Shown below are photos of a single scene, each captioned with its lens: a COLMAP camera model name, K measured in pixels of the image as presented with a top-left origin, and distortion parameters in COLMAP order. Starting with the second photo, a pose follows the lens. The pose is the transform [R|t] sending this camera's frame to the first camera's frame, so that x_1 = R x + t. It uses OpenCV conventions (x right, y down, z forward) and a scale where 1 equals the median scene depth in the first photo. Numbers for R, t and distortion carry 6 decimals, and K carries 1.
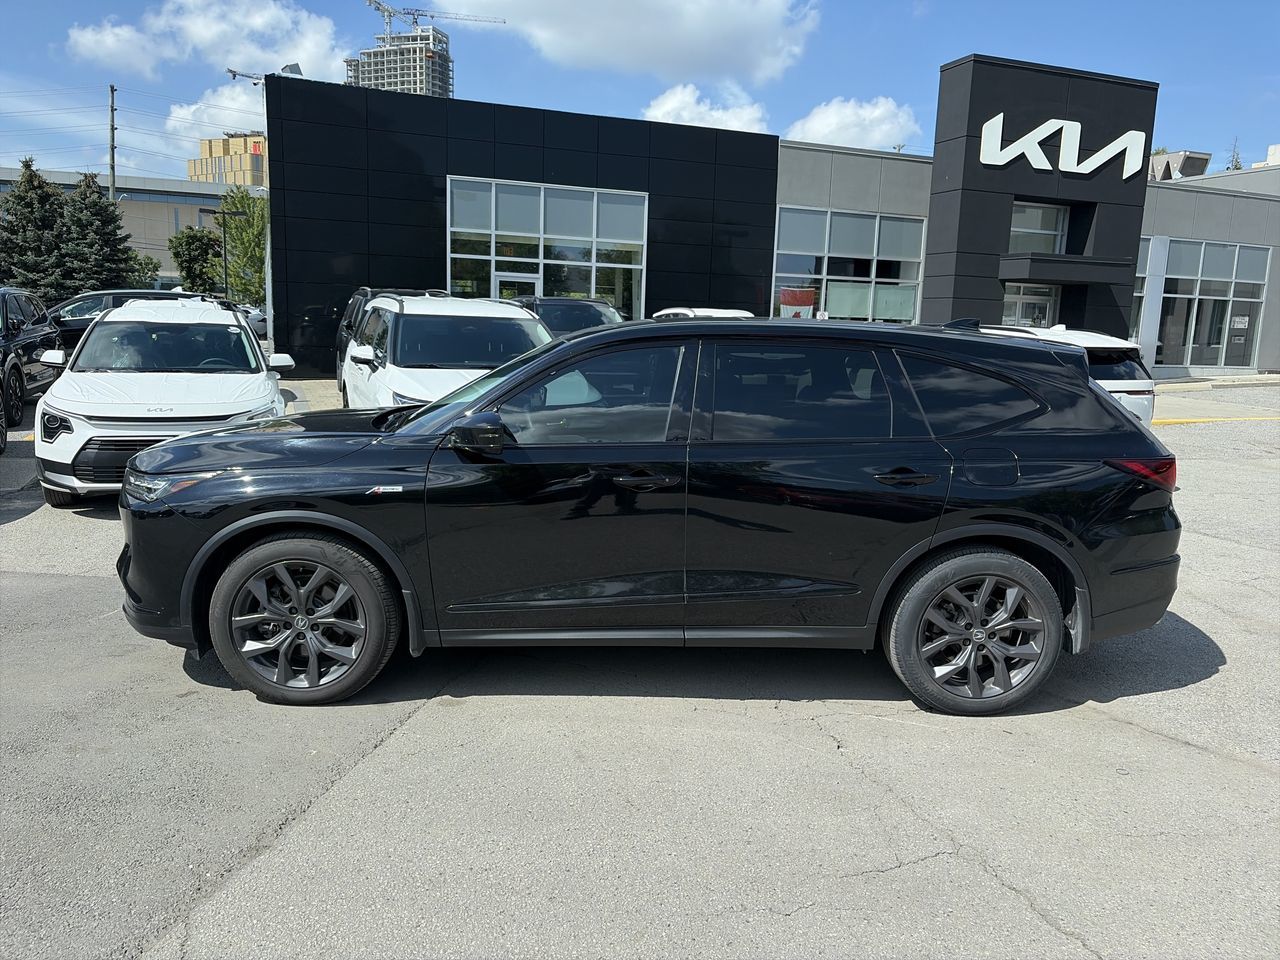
lens RADIAL K [[955.0, 0, 638.8], [0, 955.0, 479.3], [0, 0, 1]] dist [0.051164, -0.070823]
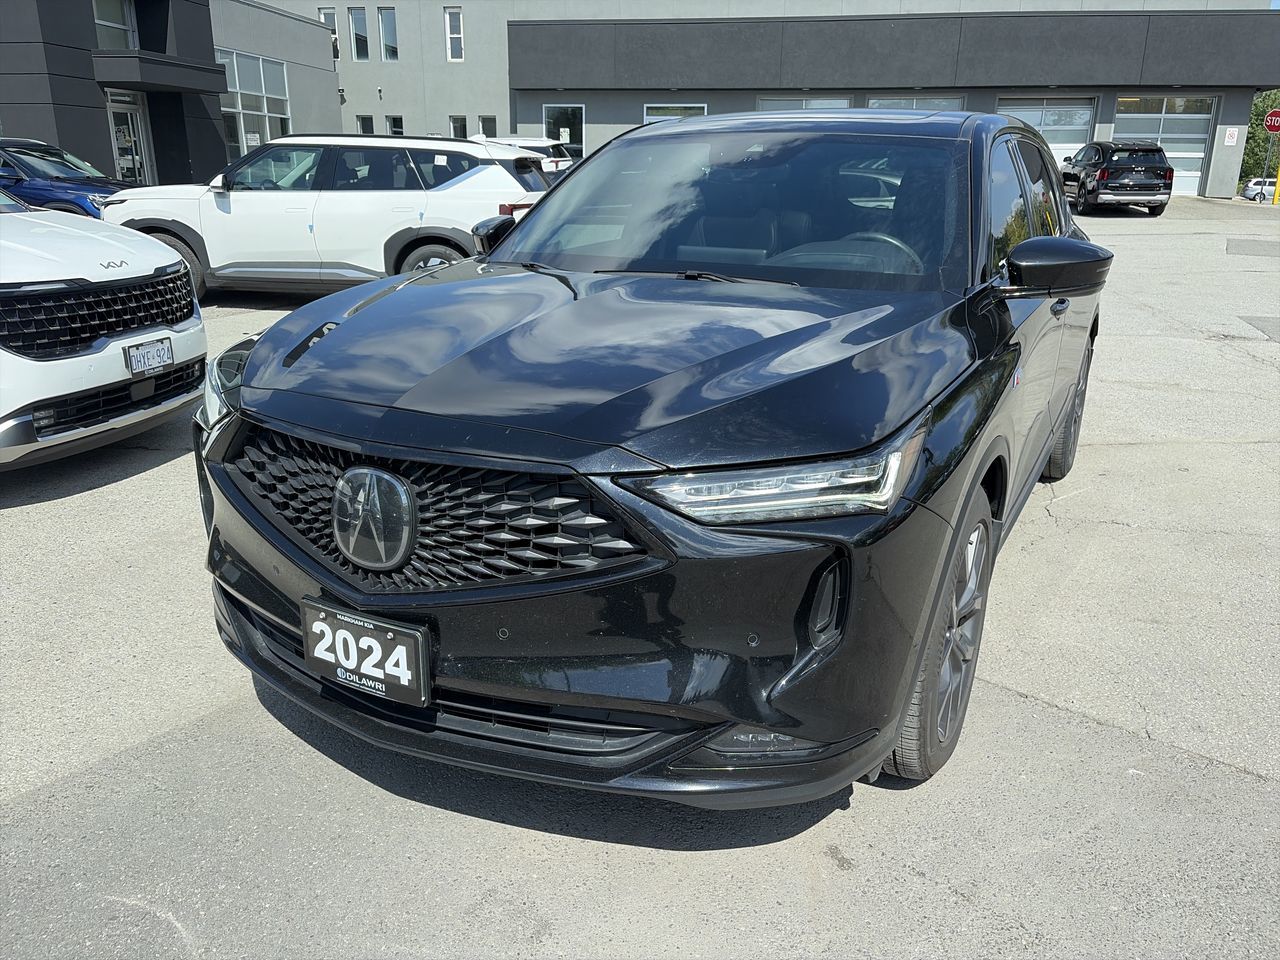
lens RADIAL K [[952.4, 0, 645.3], [0, 952.4, 489.1], [0, 0, 1]] dist [0.072270, -0.078167]
pose [[0.505636, -0.294842, 0.810802, -0.165167], [0.141946, 0.955415, 0.258908, -0.021844], [-0.850990, -0.015823, 0.524944, 0.154239]]
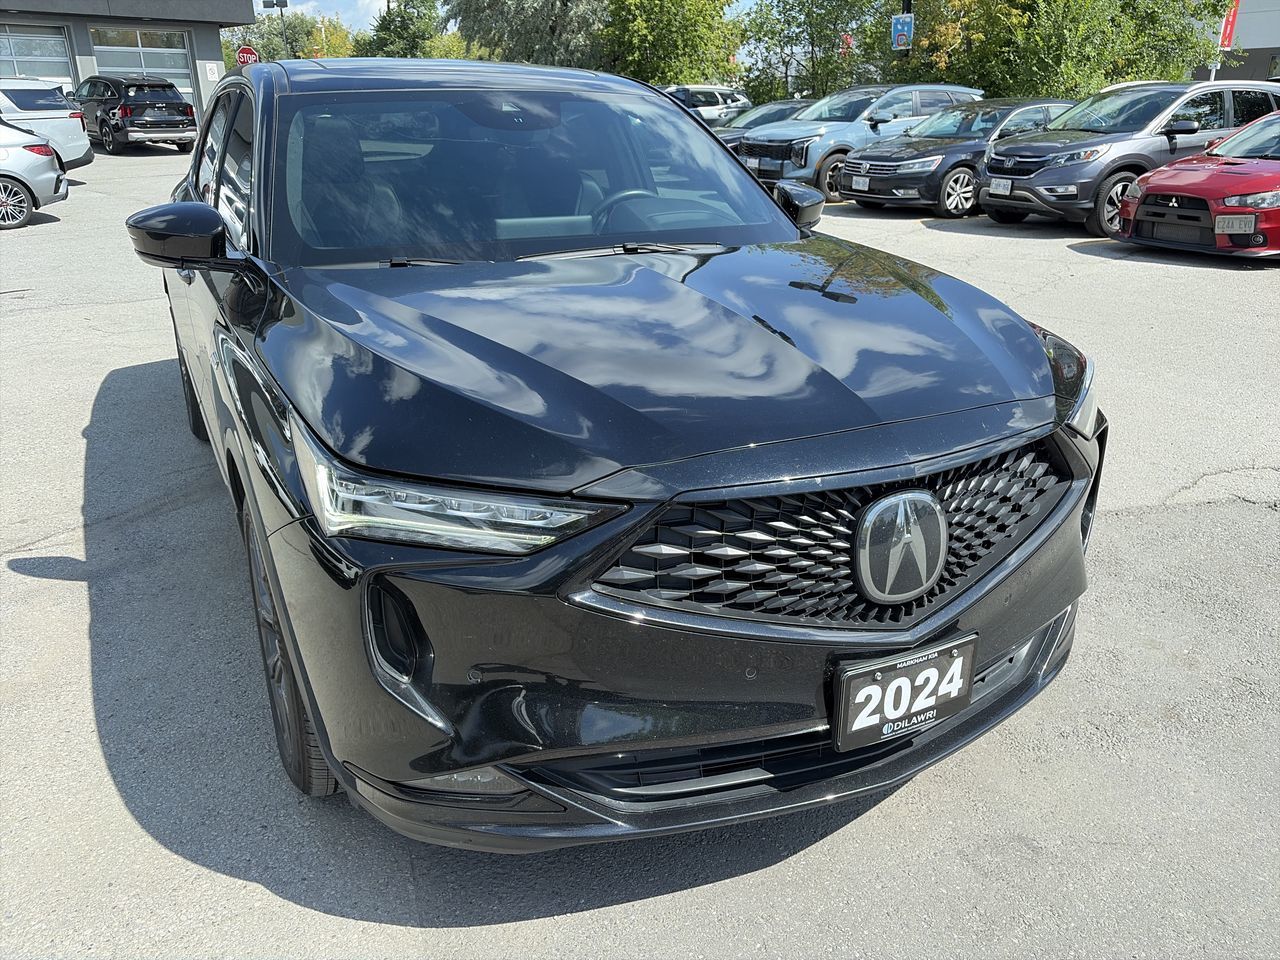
lens RADIAL K [[952.4, 0, 645.3], [0, 952.4, 489.1], [0, 0, 1]] dist [0.072270, -0.078167]
pose [[-0.425492, -0.359406, 0.830532, -0.162479], [0.126856, 0.885004, 0.447968, -0.042962], [-0.896027, 0.295965, -0.330970, 0.267429]]
